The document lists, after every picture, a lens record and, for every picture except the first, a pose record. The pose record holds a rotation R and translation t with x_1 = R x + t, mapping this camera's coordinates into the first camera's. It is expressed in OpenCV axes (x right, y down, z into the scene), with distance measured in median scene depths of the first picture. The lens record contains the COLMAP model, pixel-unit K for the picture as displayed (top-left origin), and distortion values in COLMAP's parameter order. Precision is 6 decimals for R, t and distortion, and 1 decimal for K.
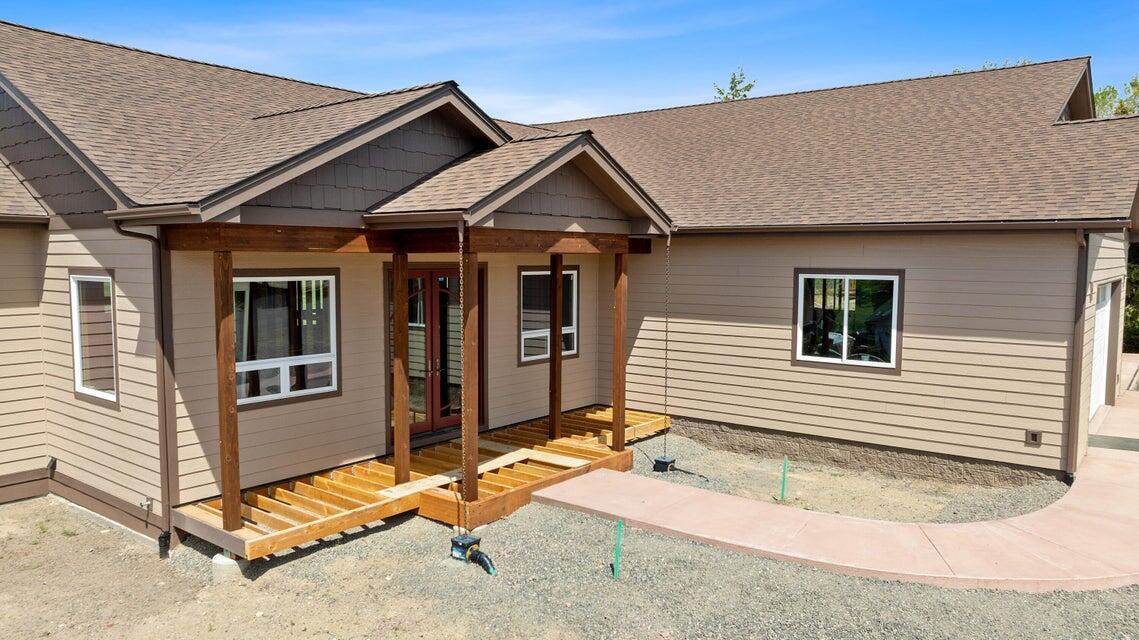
lens RADIAL K [[797.2, 0, 574.7], [0, 797.2, 317.1], [0, 0, 1]] dist [-0.027028, 0.013847]
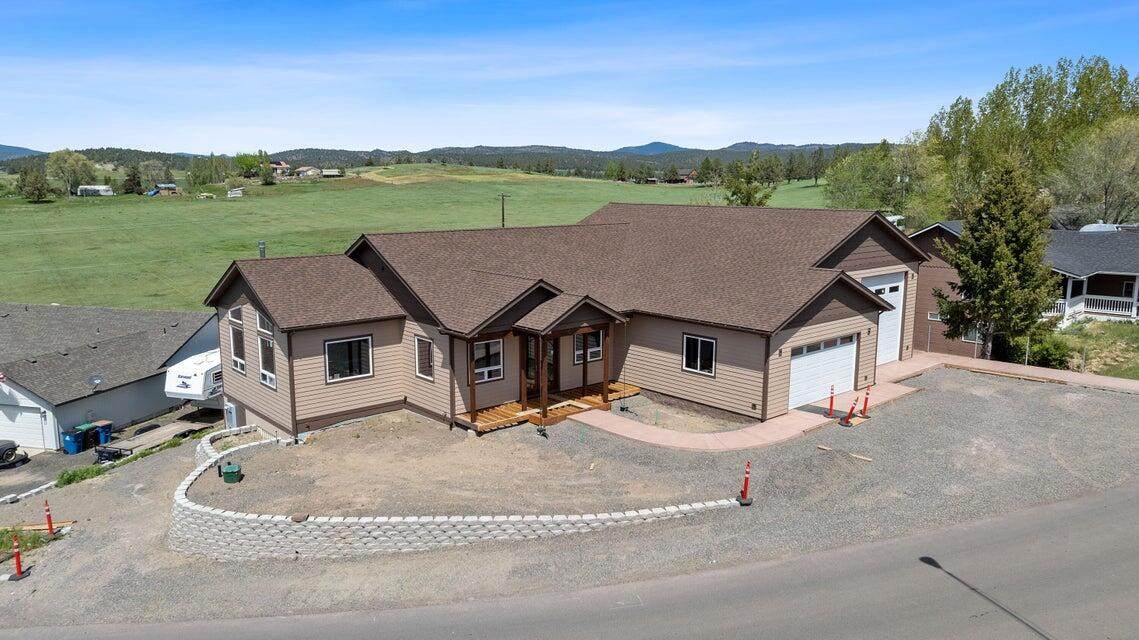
lens RADIAL K [[797.2, 0, 572.4], [0, 797.2, 324.8], [0, 0, 1]] dist [-0.027028, 0.013847]
pose [[0.982601, 0.030184, -0.183259, 0.477979], [-0.012180, 0.995054, 0.098589, -0.391872], [0.185329, -0.094641, 0.978109, -1.777608]]
